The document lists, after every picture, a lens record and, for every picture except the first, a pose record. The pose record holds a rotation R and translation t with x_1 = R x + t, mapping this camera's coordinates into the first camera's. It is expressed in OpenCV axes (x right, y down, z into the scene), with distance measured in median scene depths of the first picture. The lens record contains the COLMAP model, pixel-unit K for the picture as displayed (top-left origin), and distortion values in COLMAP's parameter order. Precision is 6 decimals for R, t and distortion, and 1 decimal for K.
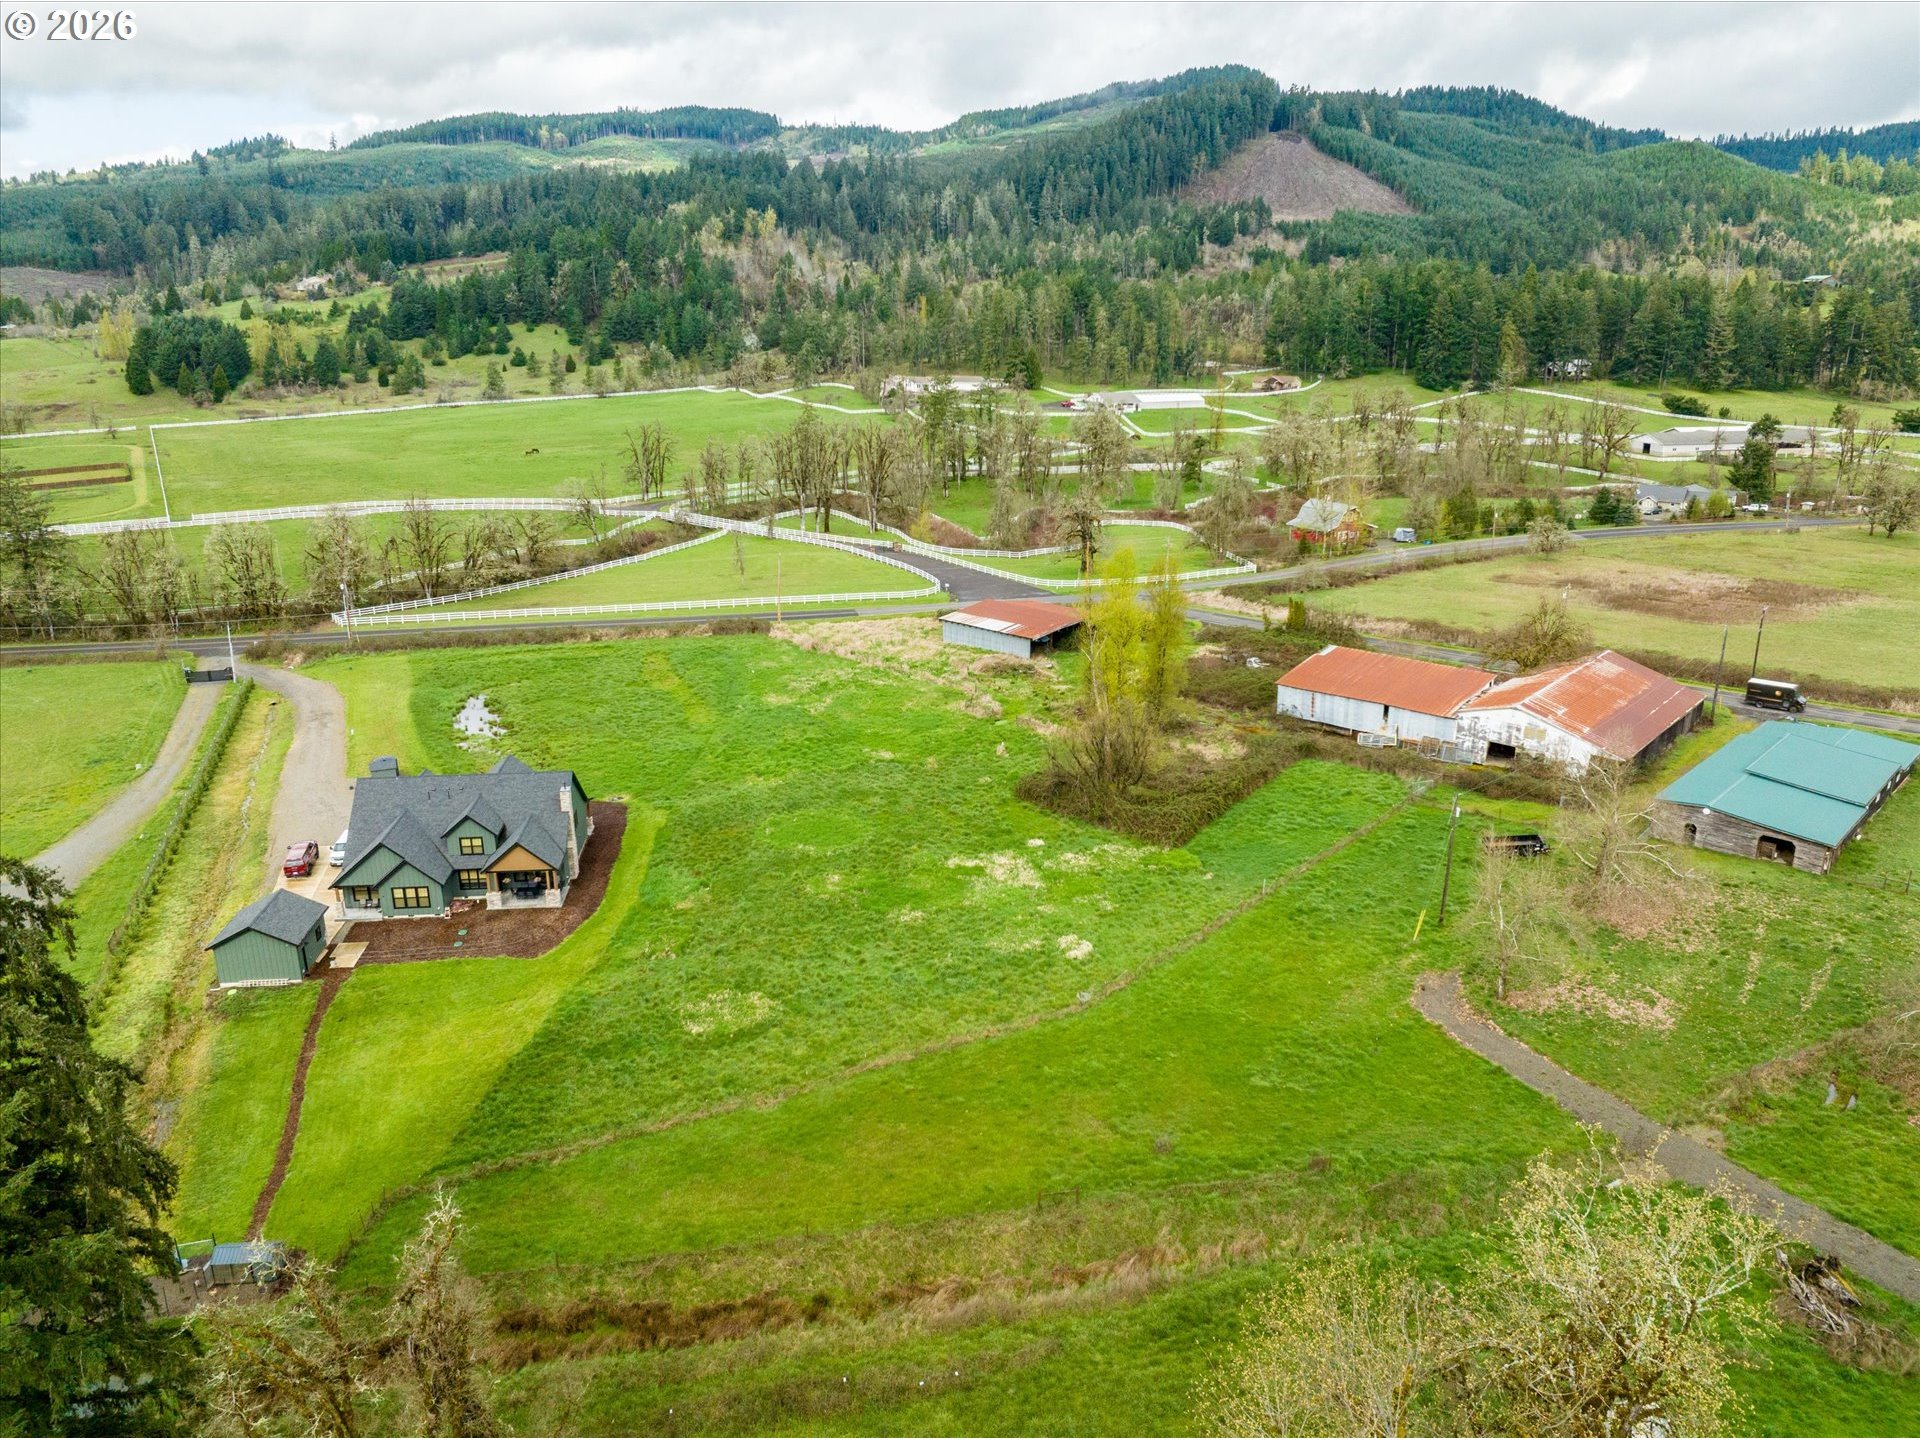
lens RADIAL K [[1433.3, 0, 975.7], [0, 1433.3, 718.5], [0, 0, 1]] dist [-0.001403, 0.008319]
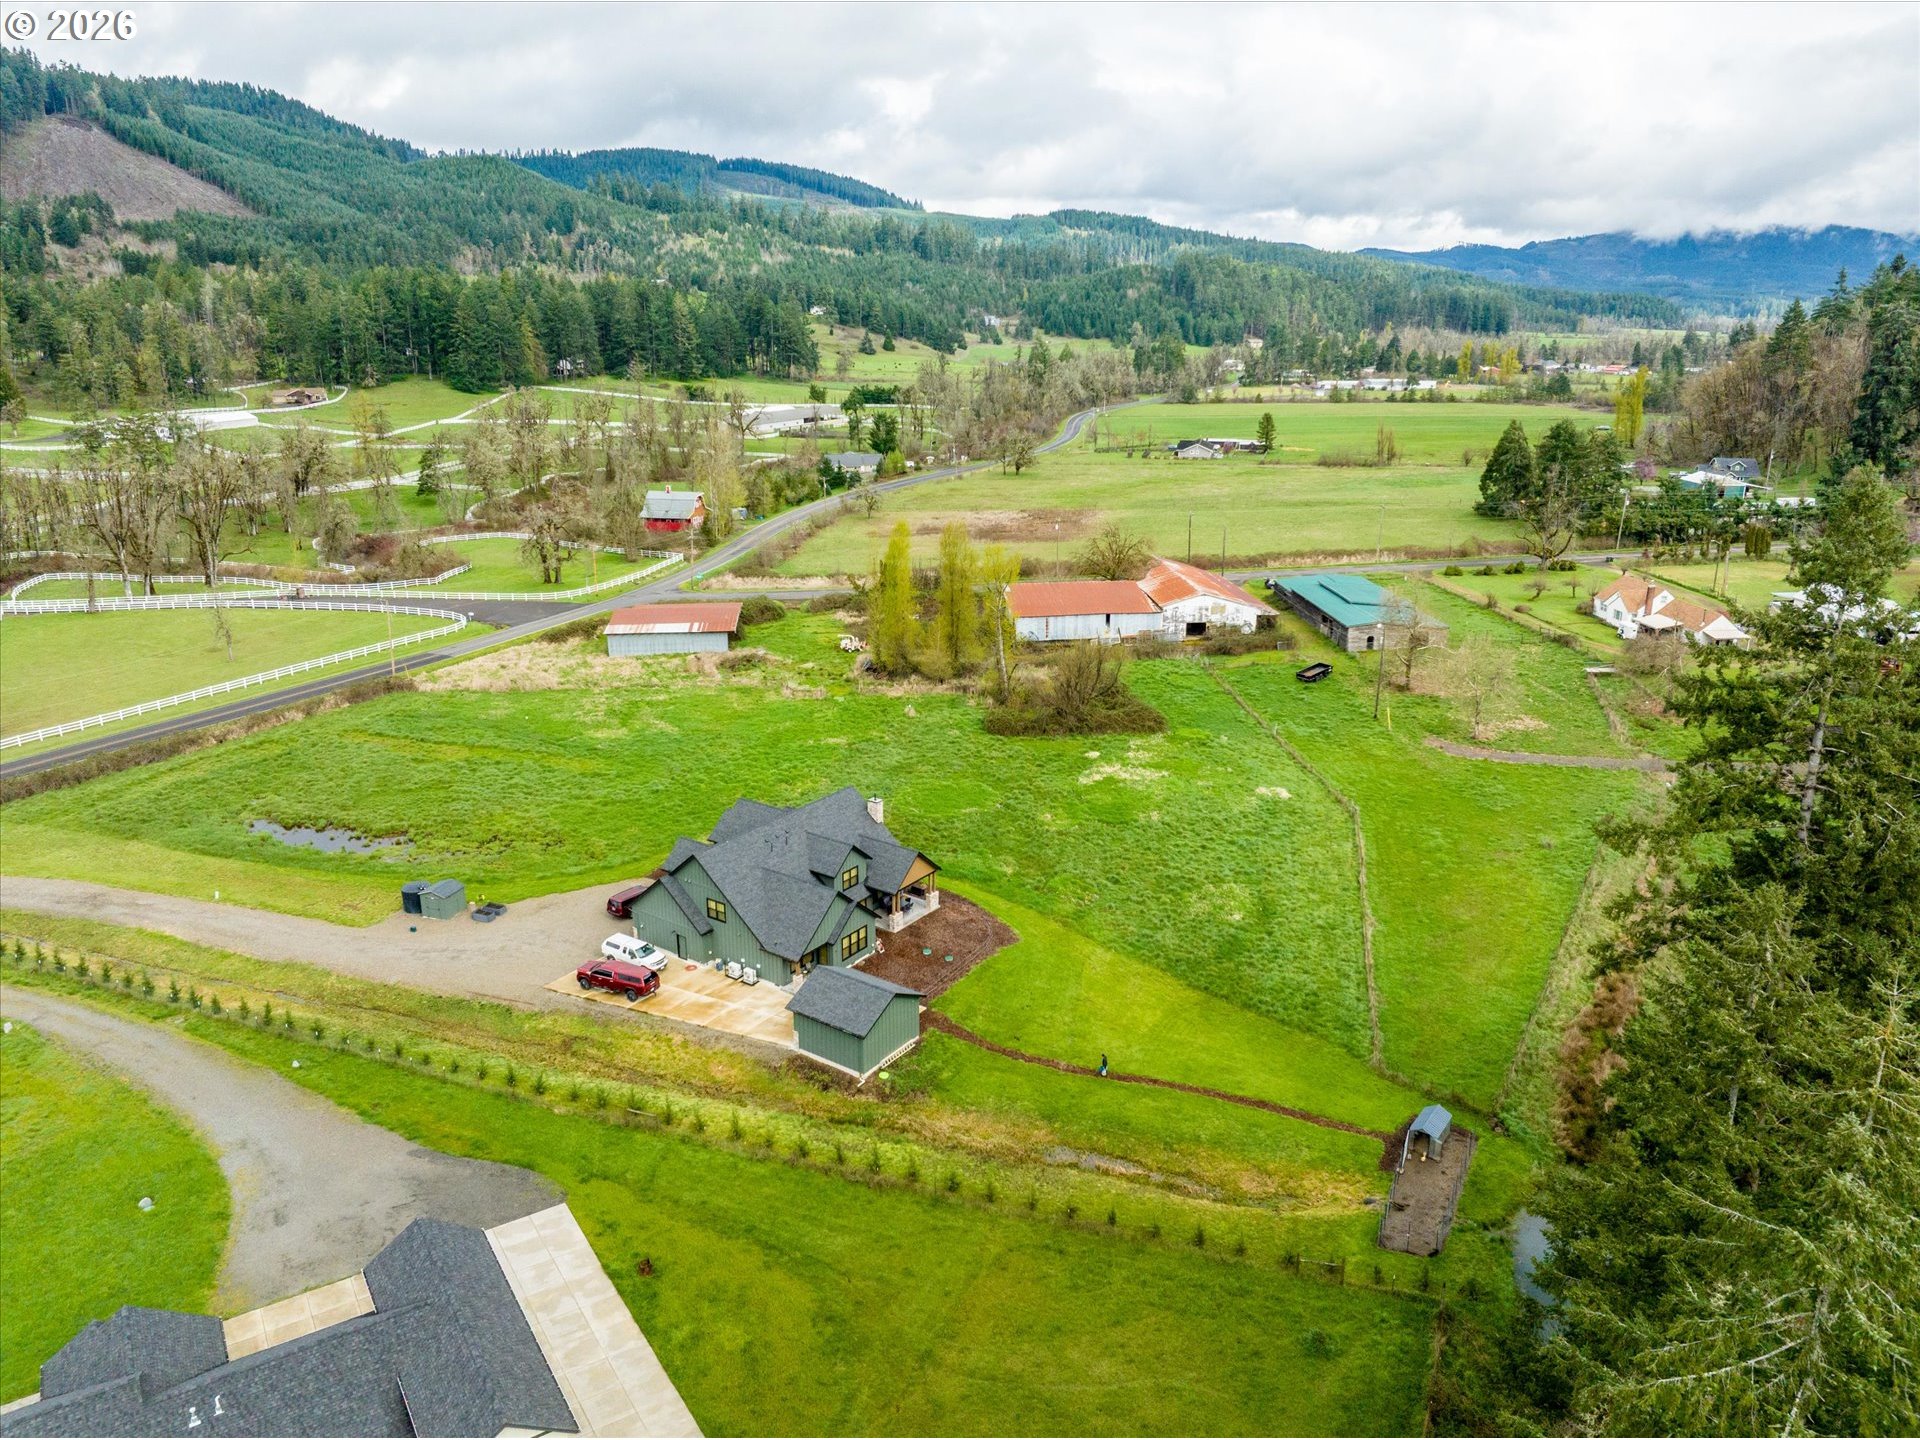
lens RADIAL K [[1433.3, 0, 975.7], [0, 1433.3, 718.5], [0, 0, 1]] dist [-0.001403, 0.008319]
pose [[0.673503, -0.219079, 0.705973, -0.131868], [0.221484, 0.971000, 0.090026, -0.010989], [-0.705222, 0.095729, 0.702494, 0.035443]]
